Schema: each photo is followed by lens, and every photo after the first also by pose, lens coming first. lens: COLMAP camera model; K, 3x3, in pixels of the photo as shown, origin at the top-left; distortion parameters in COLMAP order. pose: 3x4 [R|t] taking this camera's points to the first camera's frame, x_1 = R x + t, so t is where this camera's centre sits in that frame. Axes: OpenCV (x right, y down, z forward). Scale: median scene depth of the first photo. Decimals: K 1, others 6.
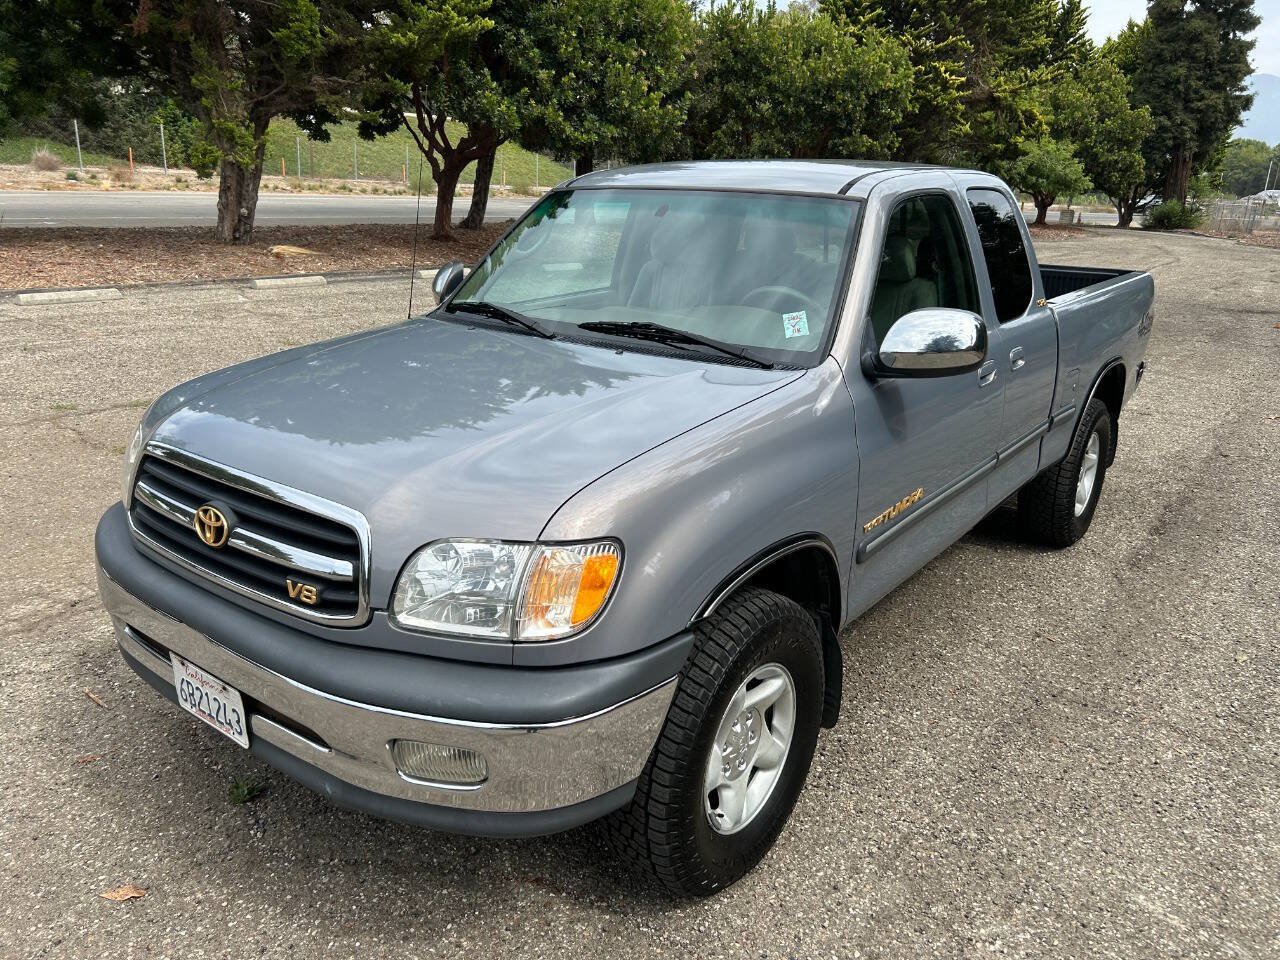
lens RADIAL K [[959.4, 0, 634.2], [0, 959.4, 480.7], [0, 0, 1]] dist [0.055554, -0.063267]
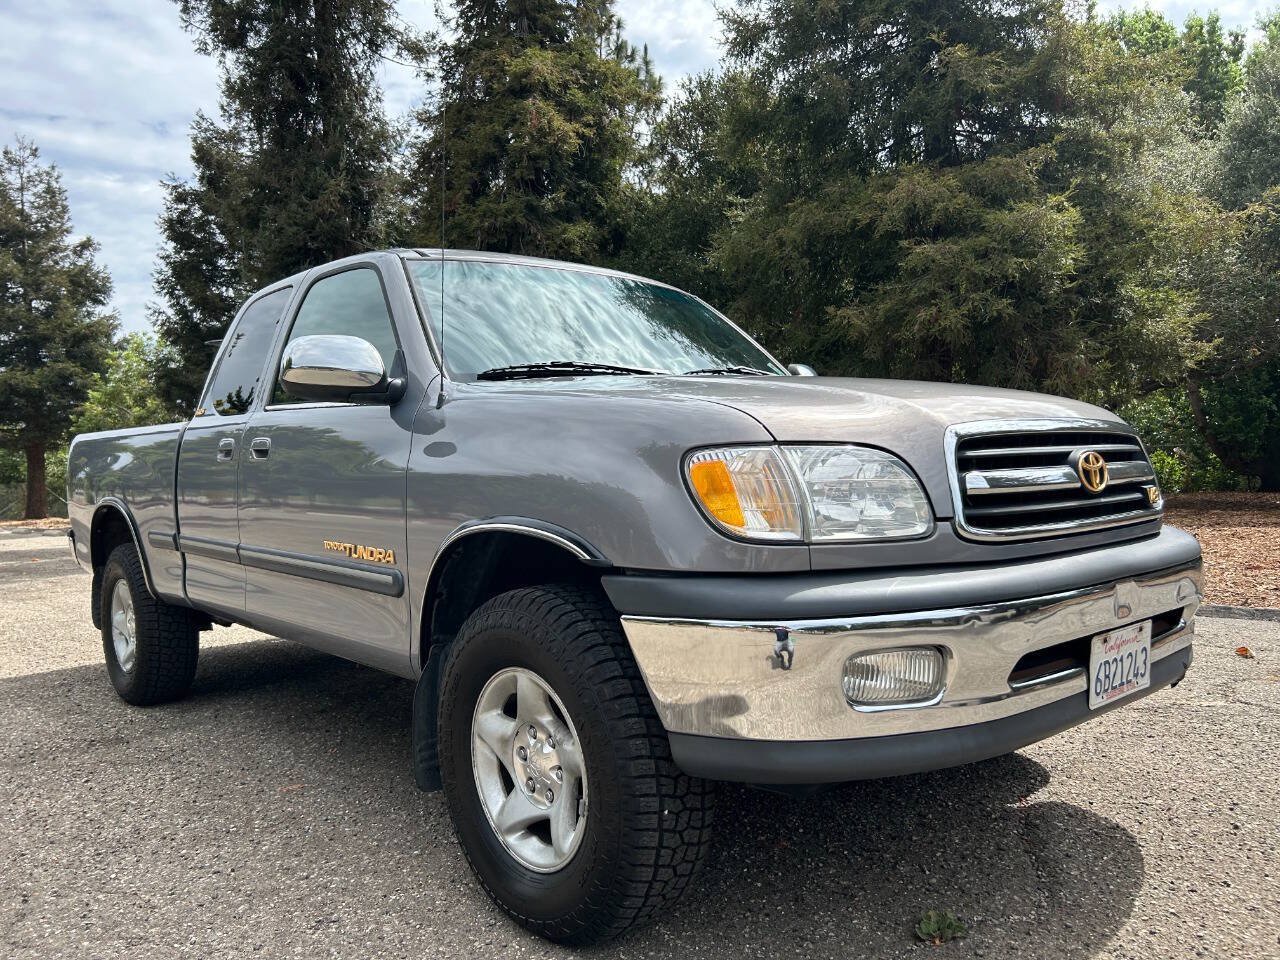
lens RADIAL K [[966.7, 0, 643.3], [0, 966.7, 488.9], [0, 0, 1]] dist [0.051399, -0.057944]
pose [[0.177175, -0.055146, 0.982633, -0.217947], [0.329877, 0.944001, -0.006501, -0.011692], [-0.927249, 0.325300, 0.185445, 0.182723]]
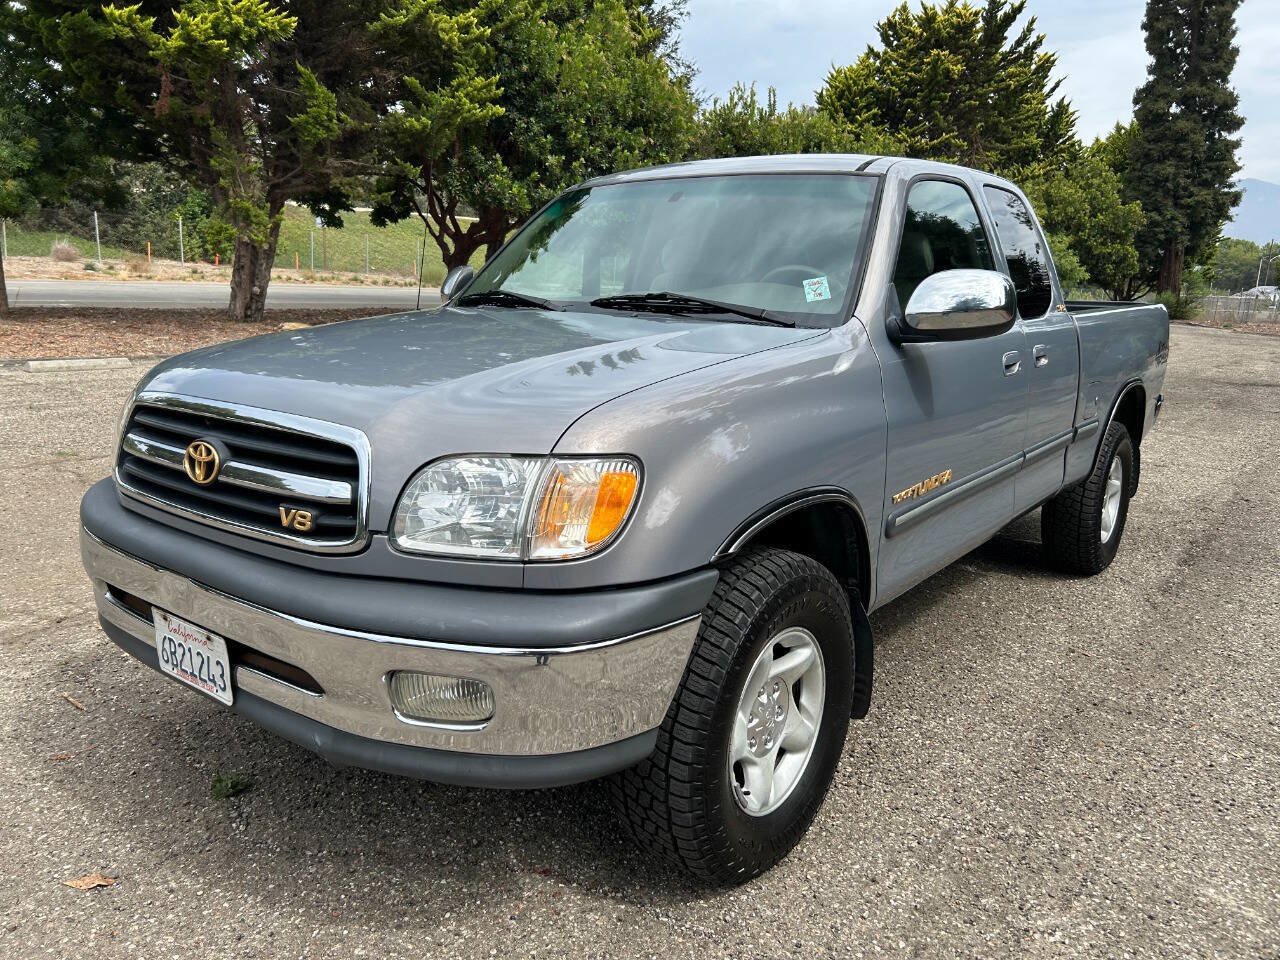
lens RADIAL K [[960.5, 0, 636.8], [0, 960.5, 481.7], [0, 0, 1]] dist [0.051697, -0.057862]
pose [[0.999998, -0.000787, -0.002032, -0.002004], [0.000590, 0.995449, -0.095293, 0.022792], [0.002097, 0.095292, 0.995447, 0.010114]]
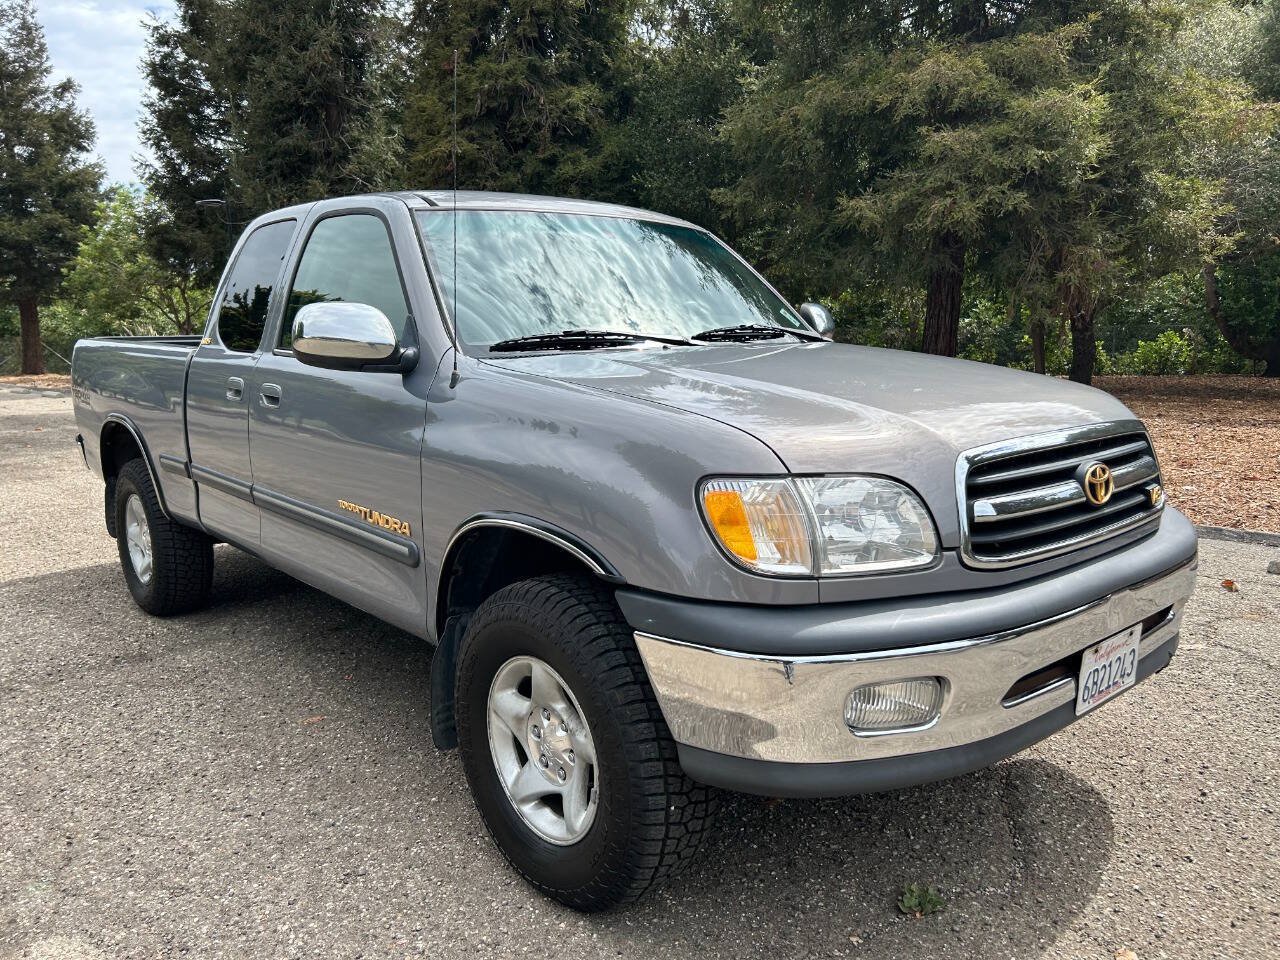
lens RADIAL K [[966.7, 0, 643.3], [0, 966.7, 488.9], [0, 0, 1]] dist [0.051399, -0.057944]
pose [[0.178620, -0.190714, 0.965258, -0.218409], [0.310167, 0.941929, 0.128709, -0.032631], [-0.933751, 0.276402, 0.227401, 0.177787]]
